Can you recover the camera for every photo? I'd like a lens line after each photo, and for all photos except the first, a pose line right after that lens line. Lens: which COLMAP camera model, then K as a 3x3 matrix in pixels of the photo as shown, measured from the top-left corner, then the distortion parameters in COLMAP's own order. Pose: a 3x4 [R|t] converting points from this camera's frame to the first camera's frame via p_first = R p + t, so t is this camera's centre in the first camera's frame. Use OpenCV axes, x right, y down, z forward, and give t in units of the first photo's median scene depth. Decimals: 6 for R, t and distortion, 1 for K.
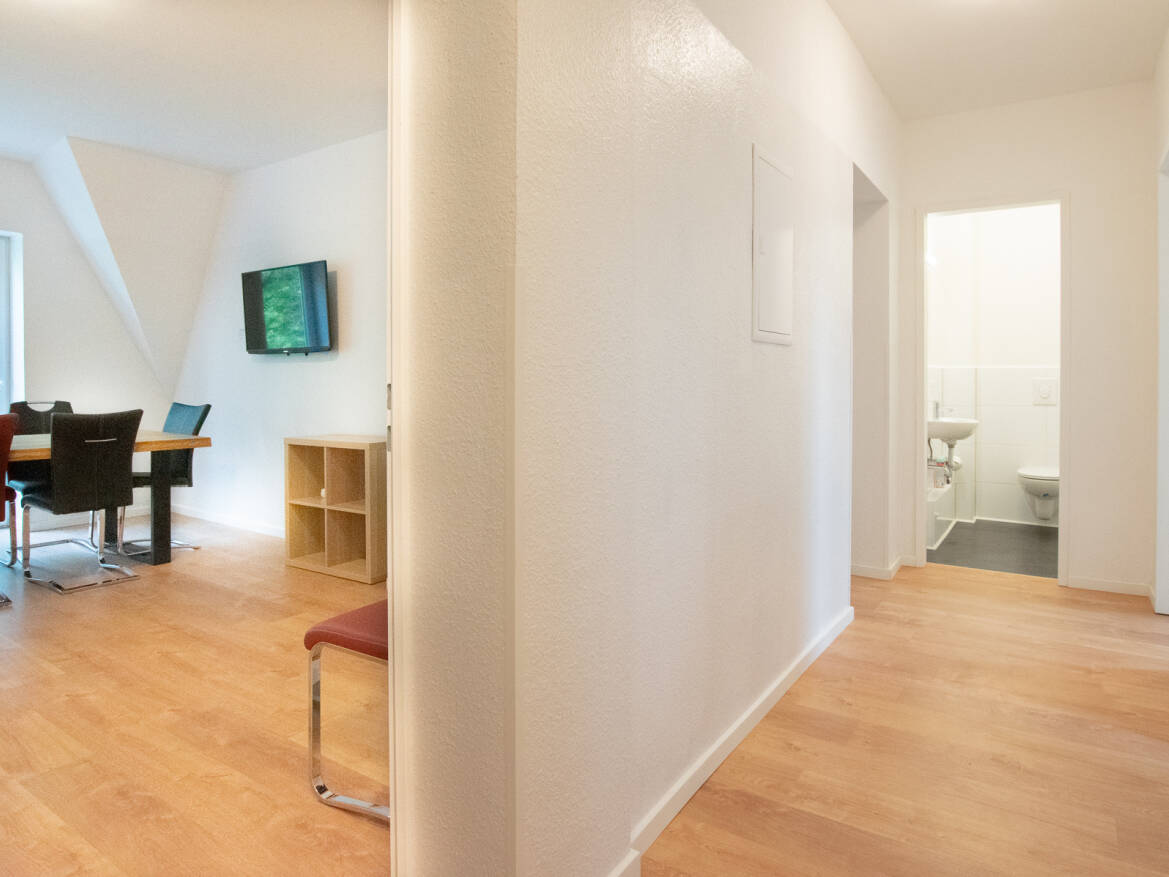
lens RADIAL K [[714.6, 0, 584.6], [0, 714.6, 384.1], [0, 0, 1]] dist [-0.027845, 0.000411]
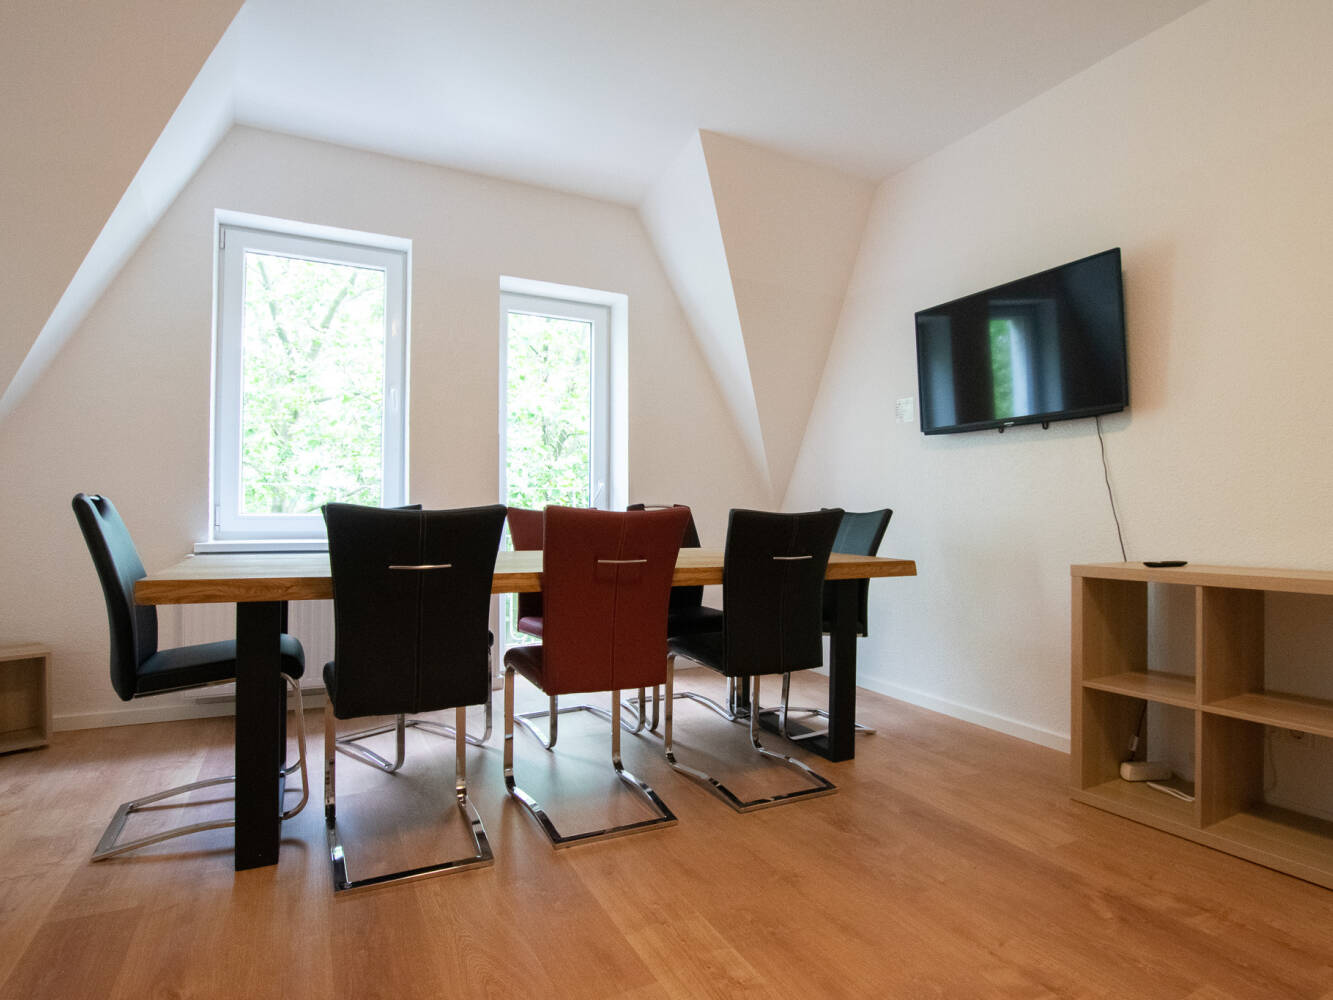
lens RADIAL K [[726.0, 0, 666.5], [0, 726.0, 500.0], [0, 0, 1]] dist [-0.033934, -0.000315]
pose [[0.870673, -0.005852, -0.491827, -0.419298], [-0.006652, 0.999698, -0.023671, 0.040496], [0.491817, 0.023882, 0.870371, 0.362171]]
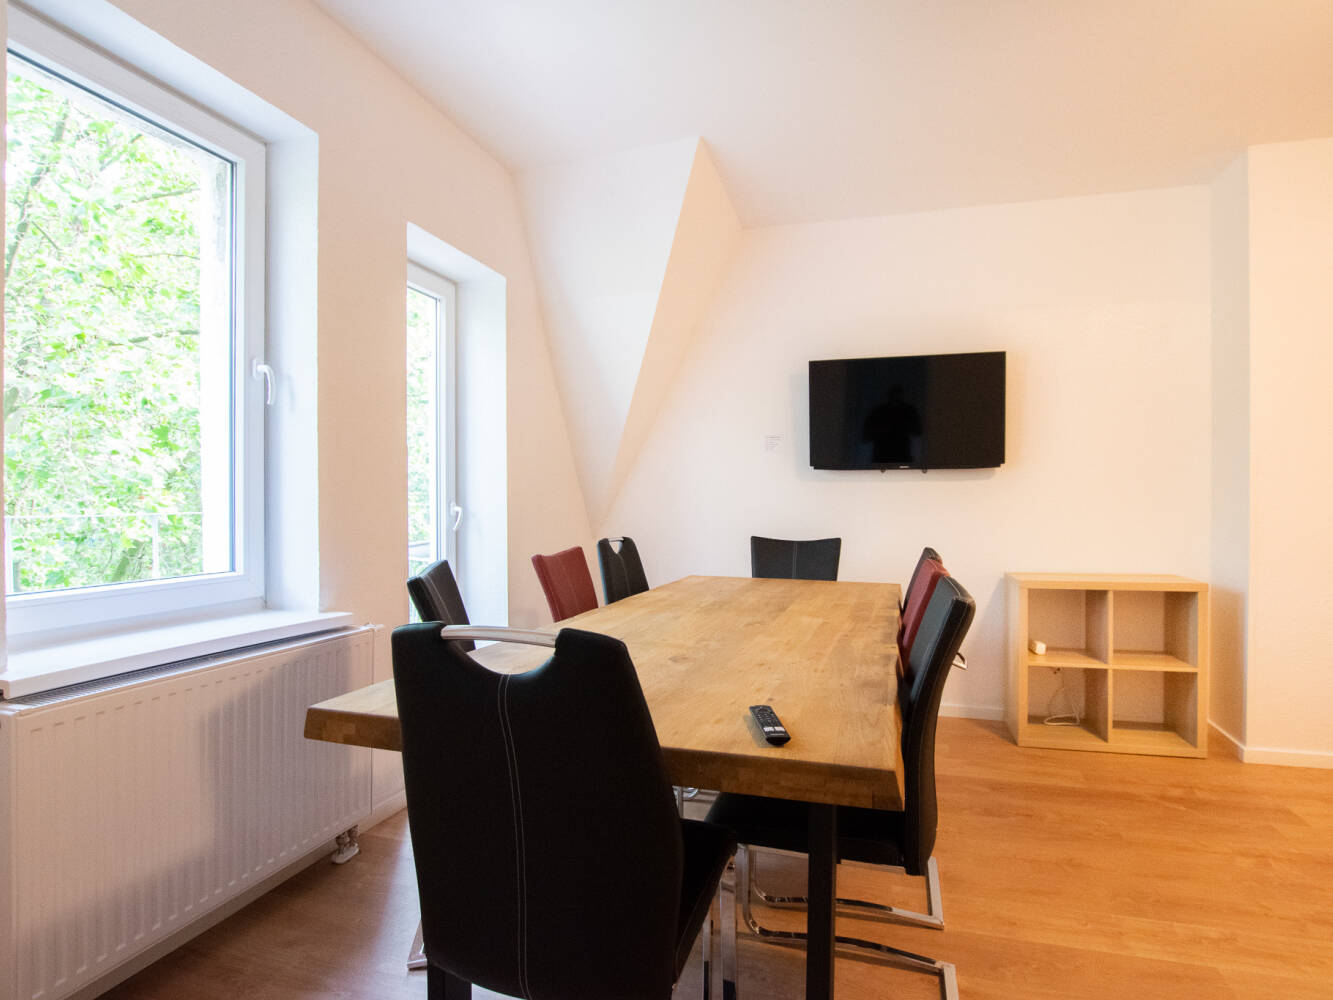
lens RADIAL K [[726.0, 0, 666.5], [0, 726.0, 500.0], [0, 0, 1]] dist [-0.033934, -0.000315]
pose [[0.958282, -0.001414, 0.285820, -1.001595], [0.002936, 0.999984, -0.004894, -0.008277], [-0.285809, 0.005529, 0.958271, 0.362179]]
